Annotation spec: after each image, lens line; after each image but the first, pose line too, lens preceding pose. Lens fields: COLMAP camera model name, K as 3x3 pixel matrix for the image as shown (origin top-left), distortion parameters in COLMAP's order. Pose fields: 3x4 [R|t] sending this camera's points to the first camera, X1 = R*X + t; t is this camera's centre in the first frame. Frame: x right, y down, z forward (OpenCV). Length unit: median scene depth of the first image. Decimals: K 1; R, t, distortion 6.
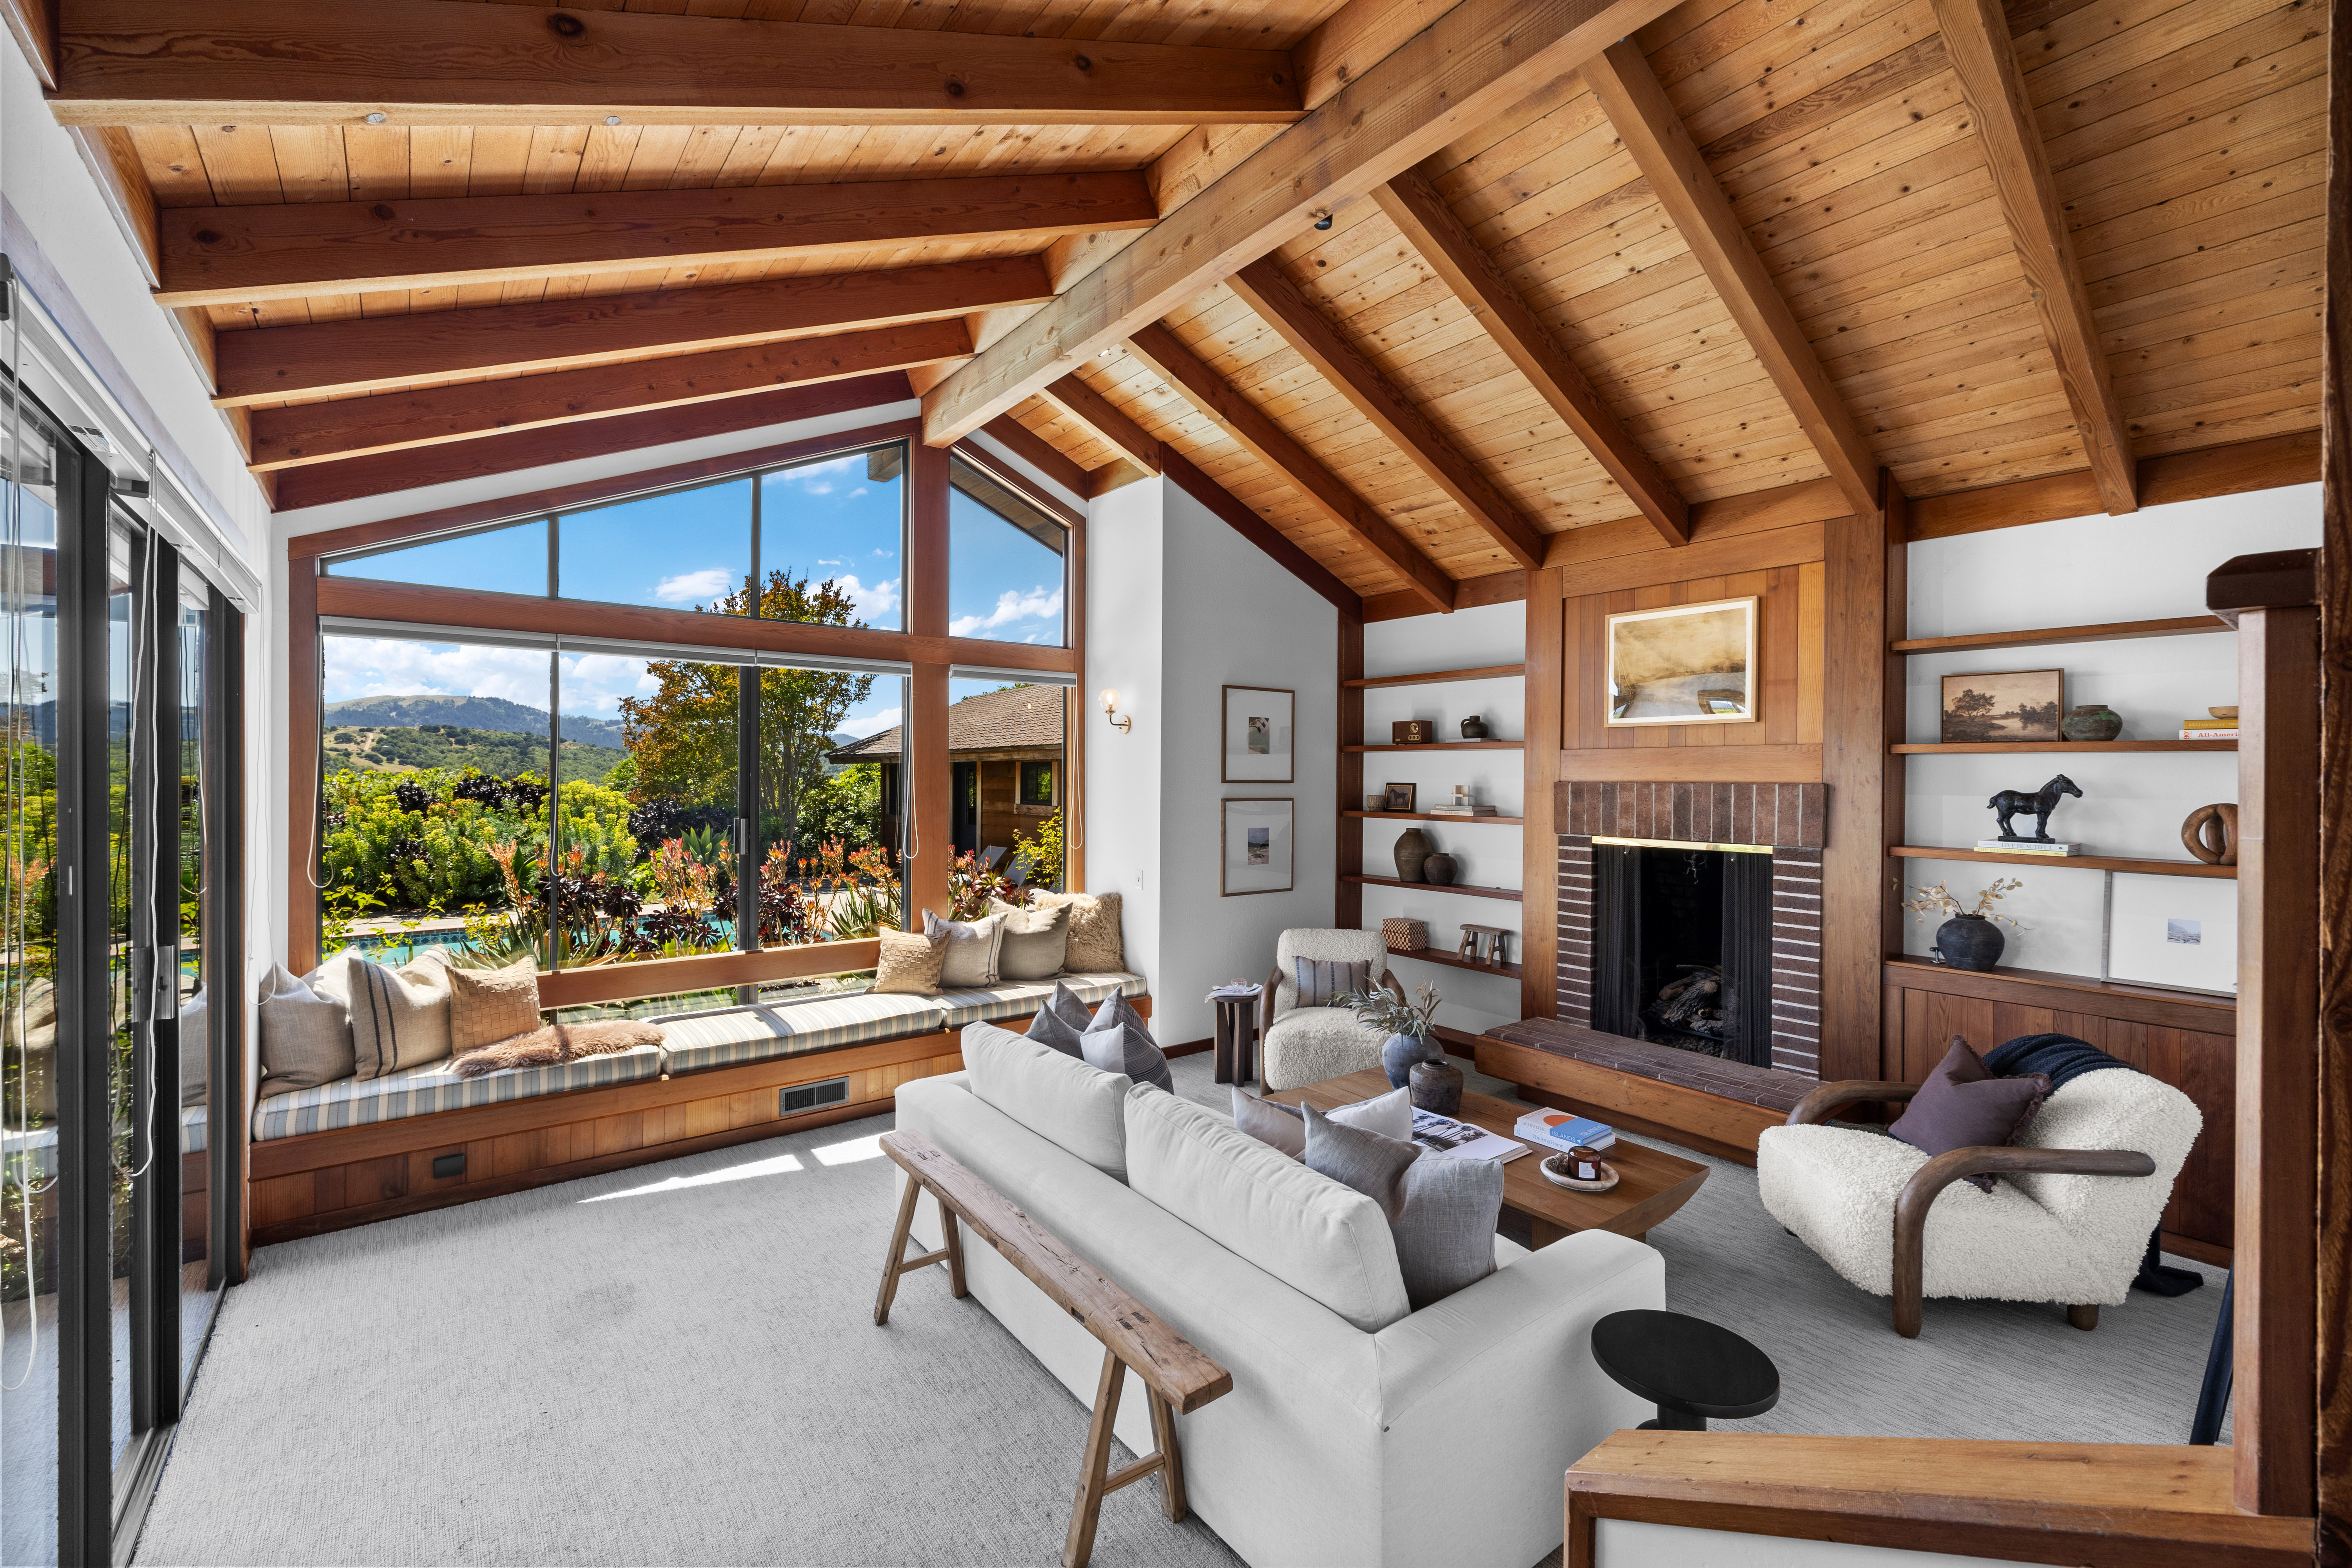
lens RADIAL K [[984.7, 0, 1179.9], [0, 984.7, 777.9], [0, 0, 1]] dist [0.001106, 0.000631]
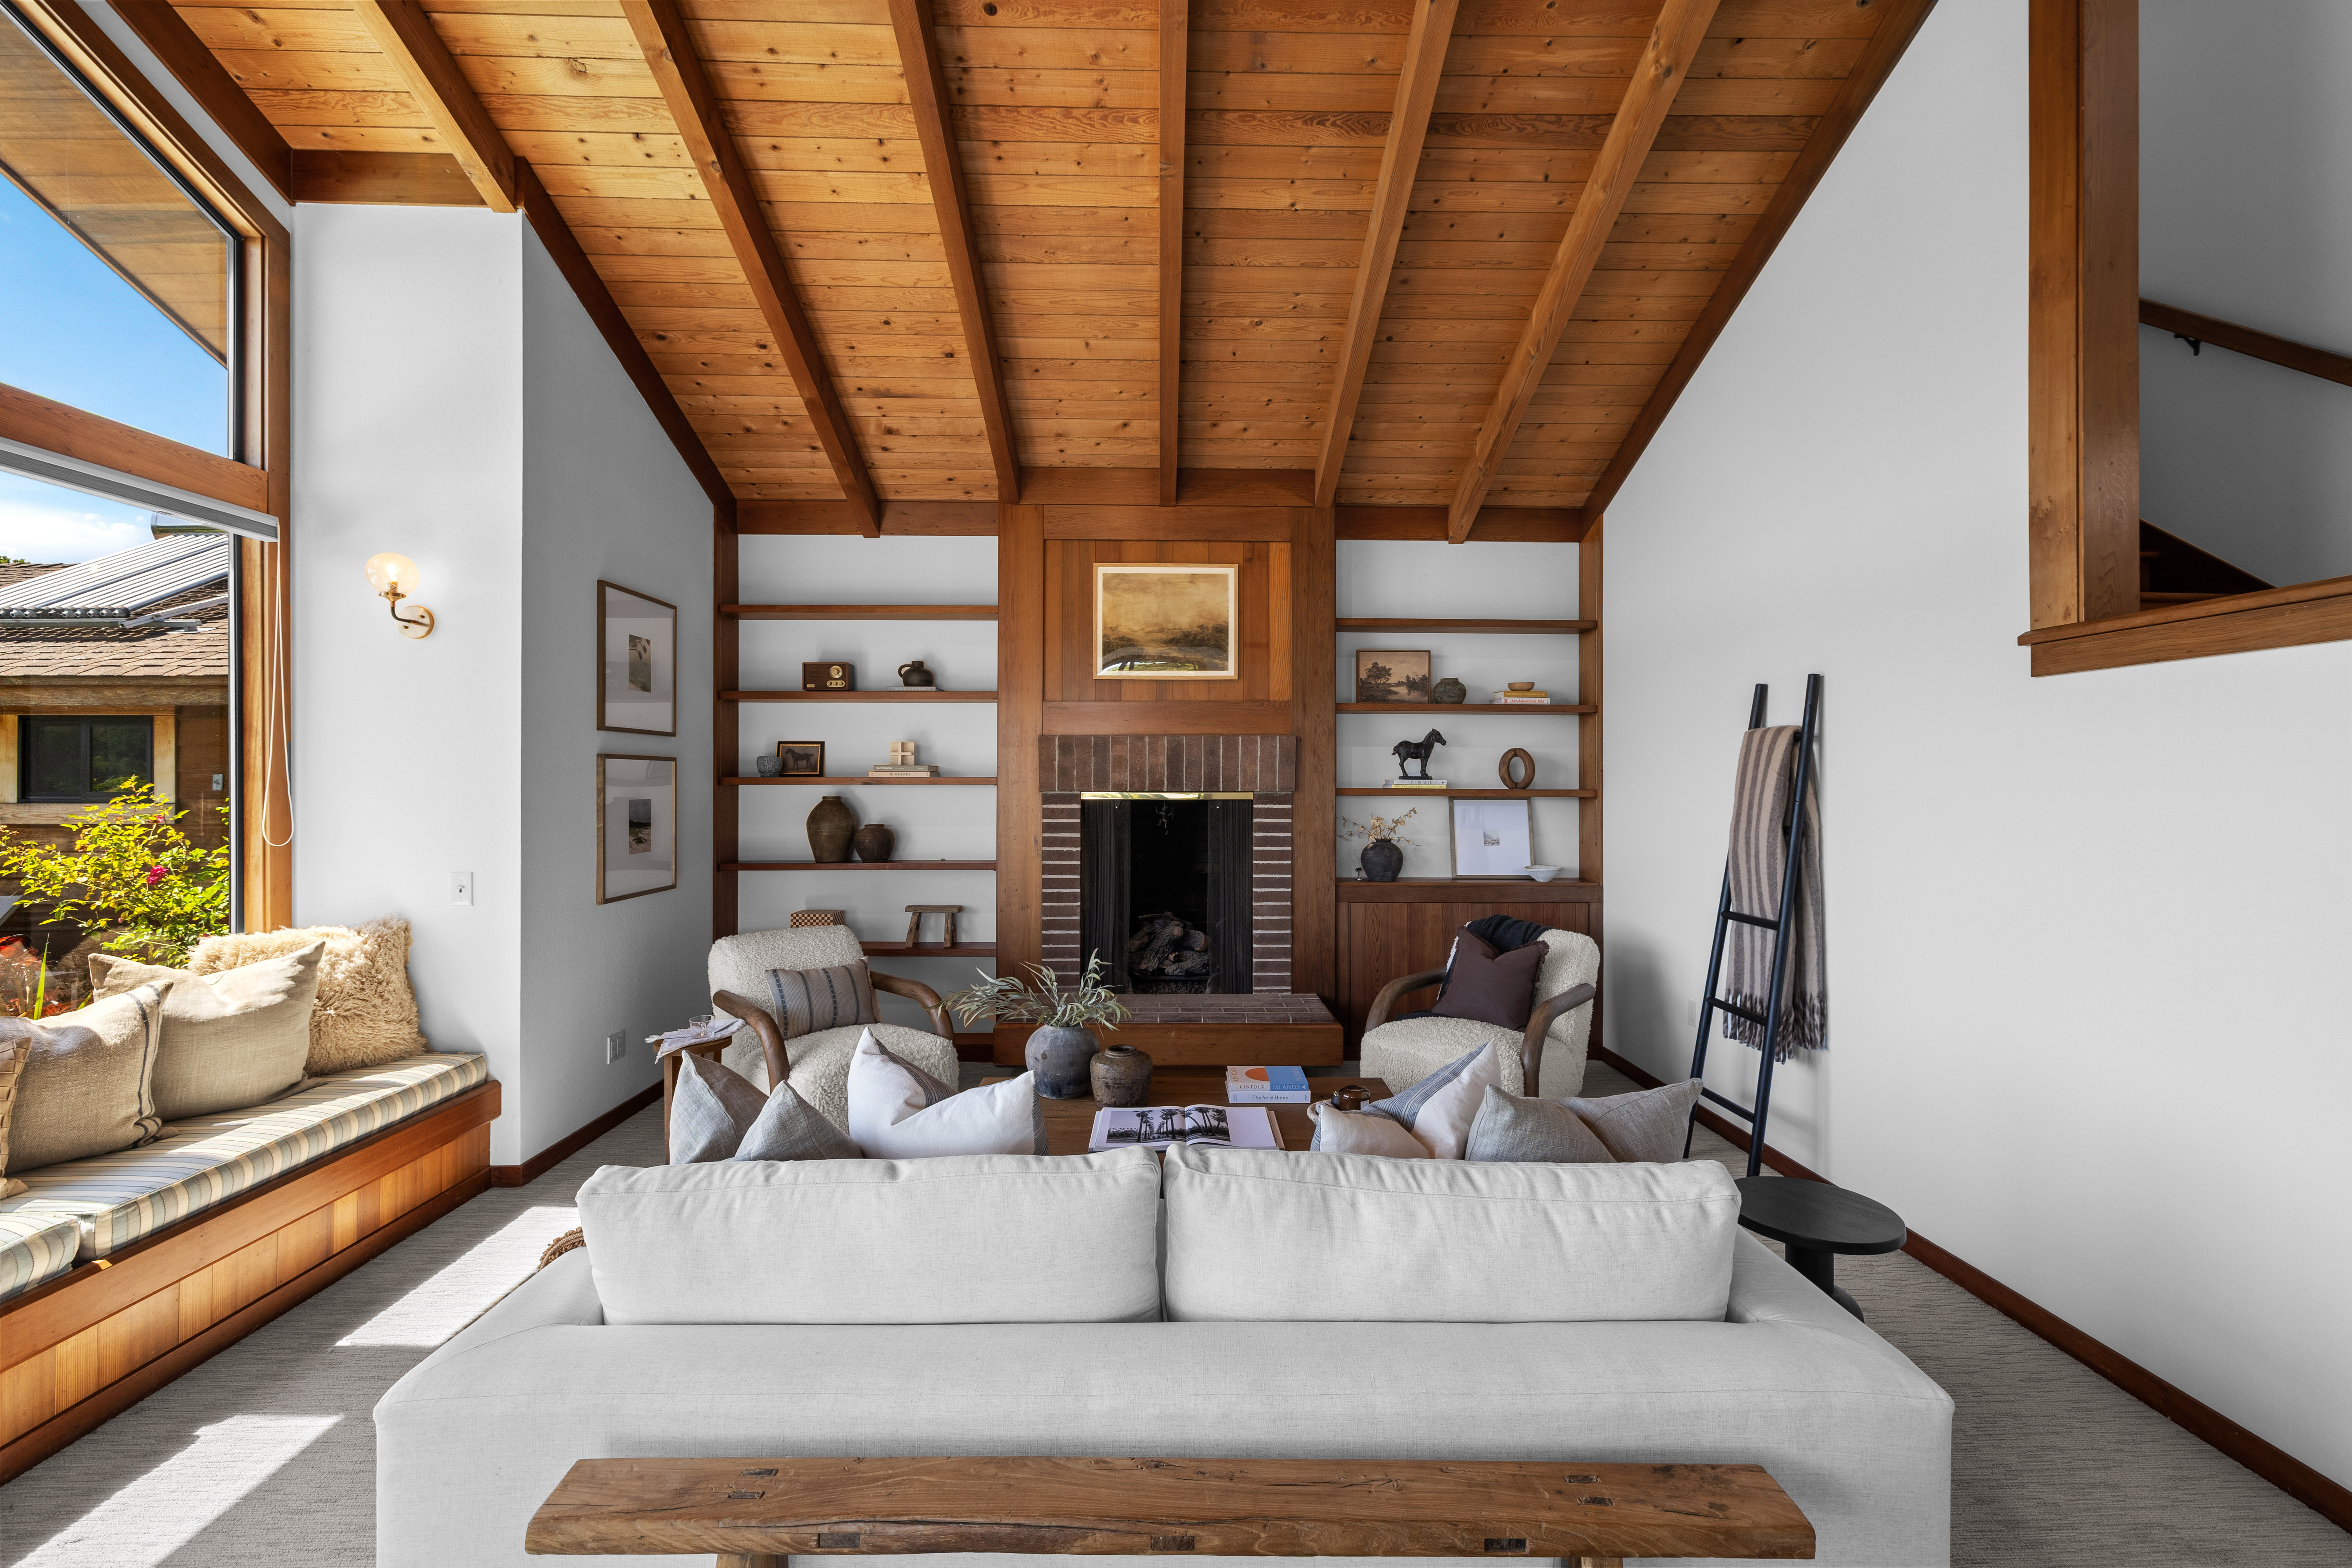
lens RADIAL K [[984.7, 0, 1179.9], [0, 984.7, 777.9], [0, 0, 1]] dist [0.001106, 0.000631]
pose [[0.598102, -0.004828, 0.801405, -0.288105], [0.004931, 0.999985, 0.002344, 0.043019], [-0.801405, 0.002550, 0.598117, 0.346774]]
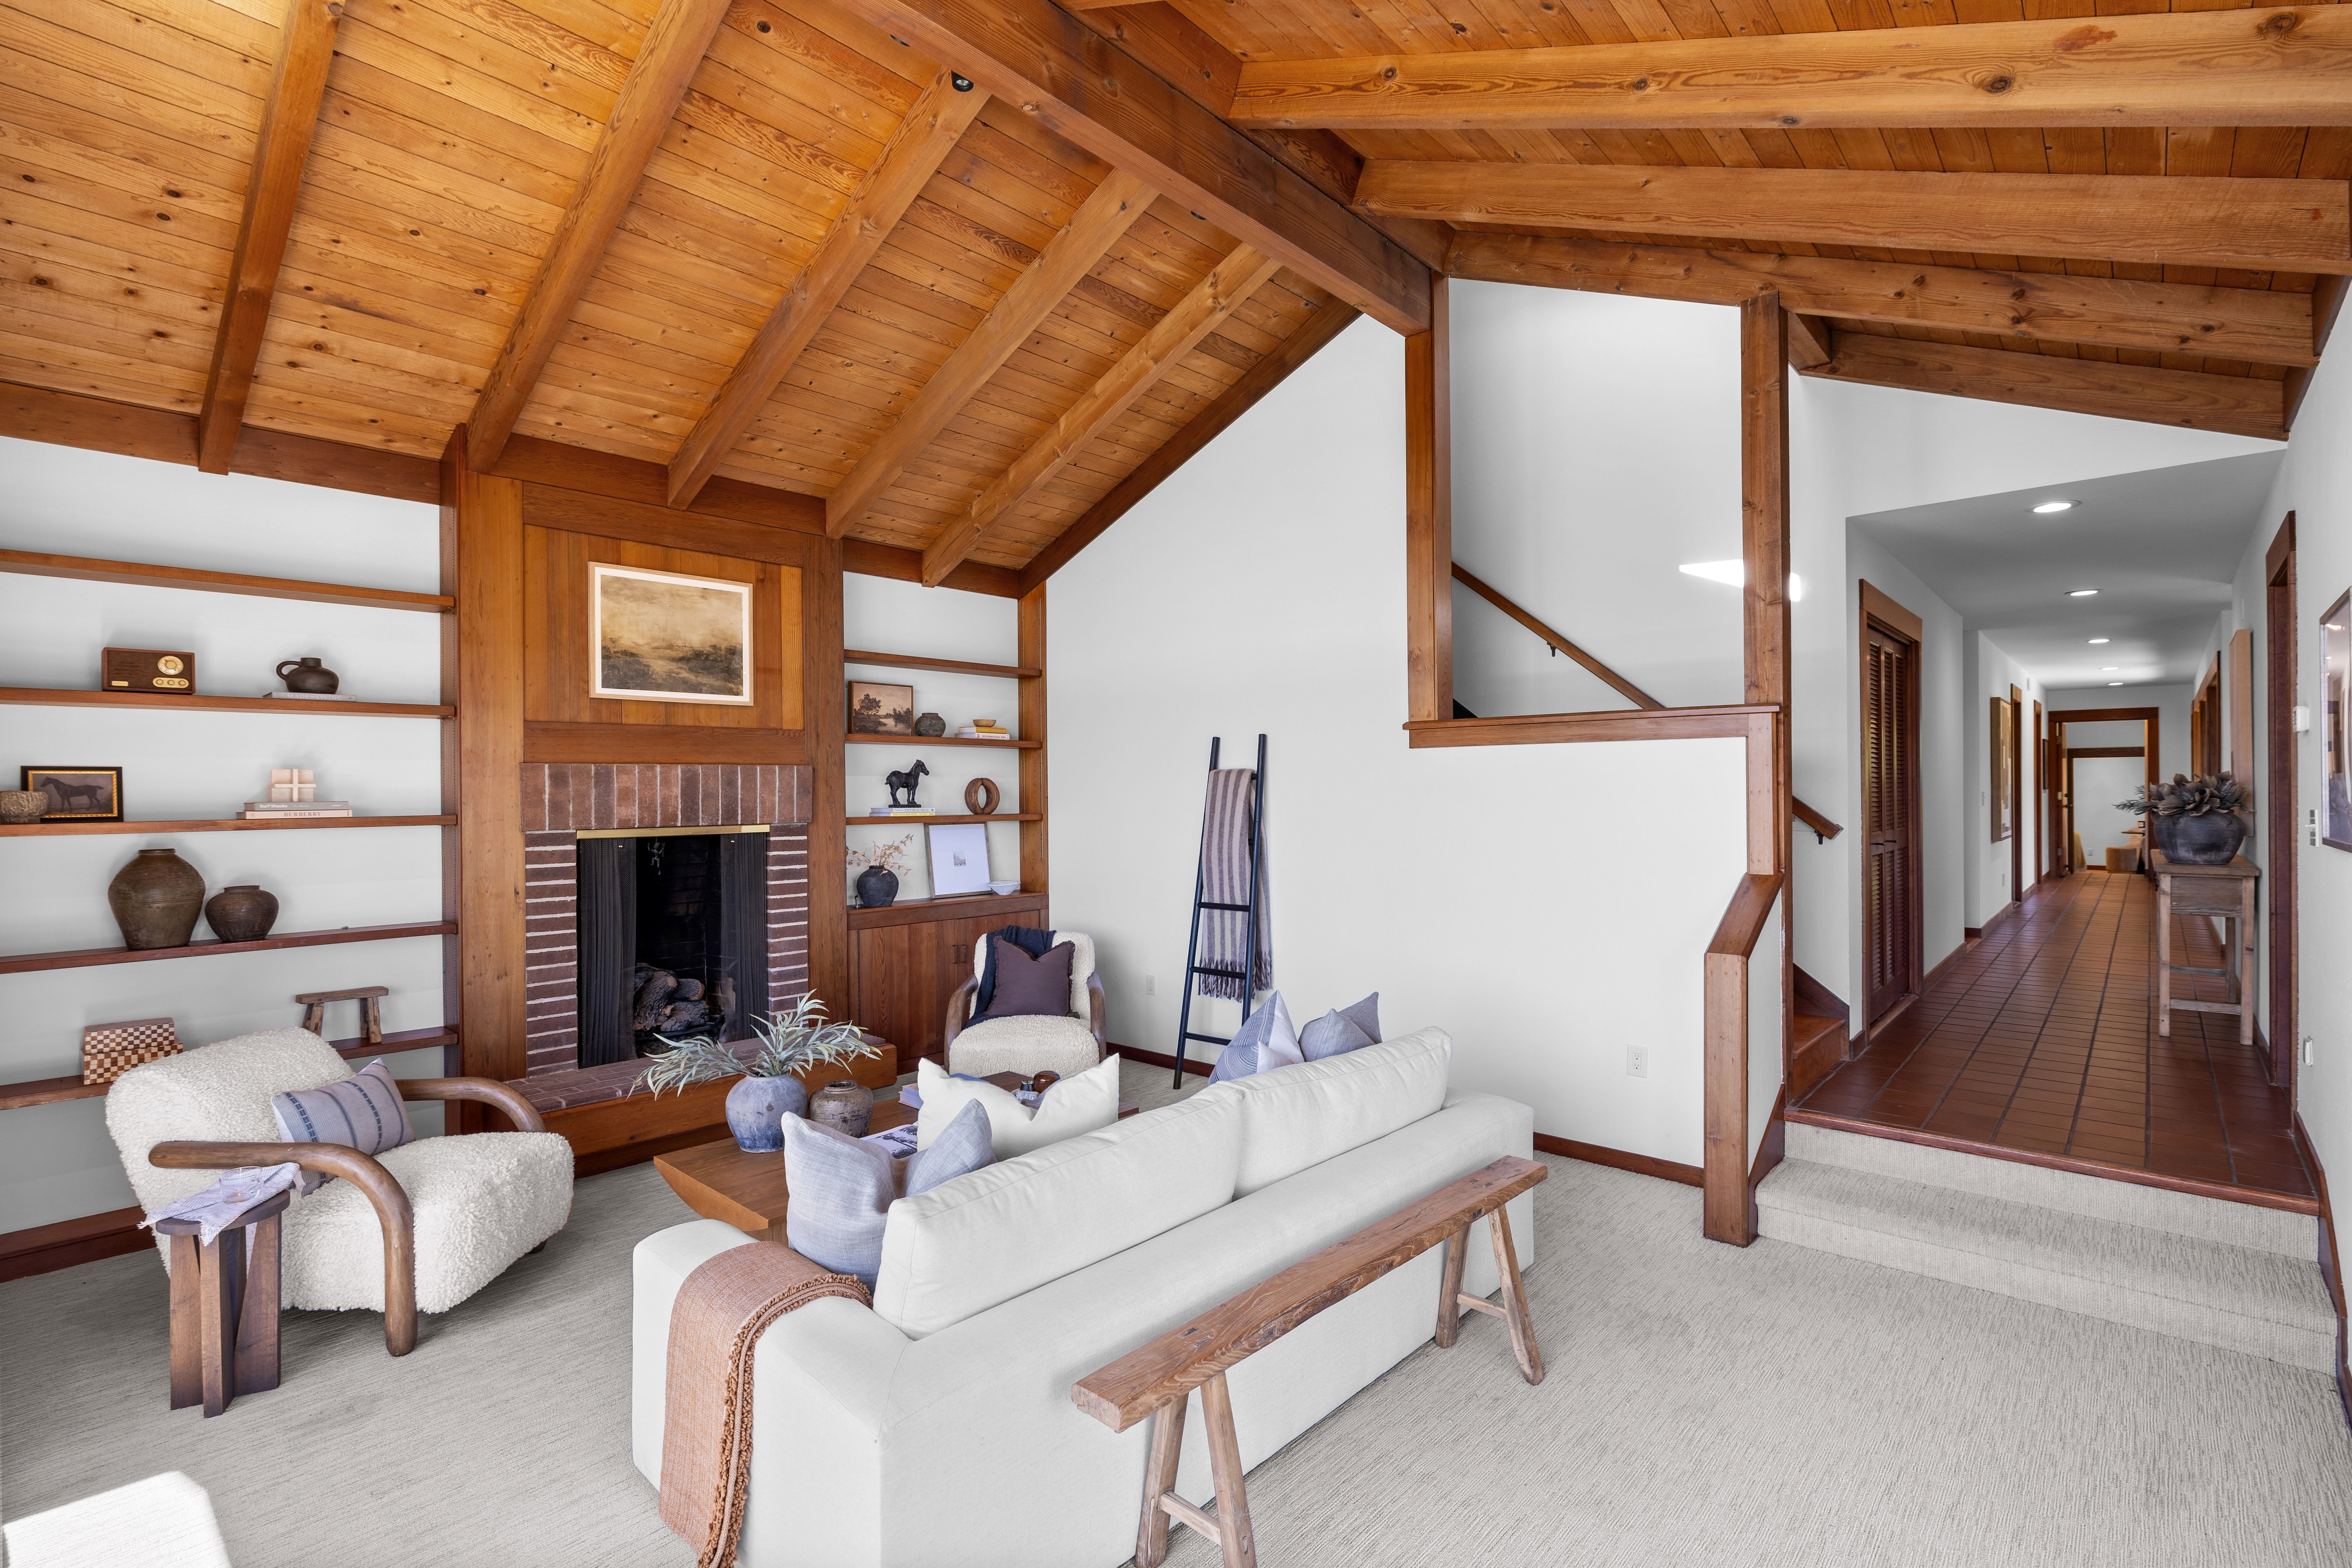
lens RADIAL K [[1090.7, 0, 1171.8], [0, 1090.7, 789.5], [0, 0, 1]] dist [-0.000124, 0.000292]
pose [[-0.166320, -0.006341, 0.986052, -0.540192], [0.009282, 0.999925, 0.007996, 0.022508], [-0.986028, 0.010482, -0.166248, 0.660177]]
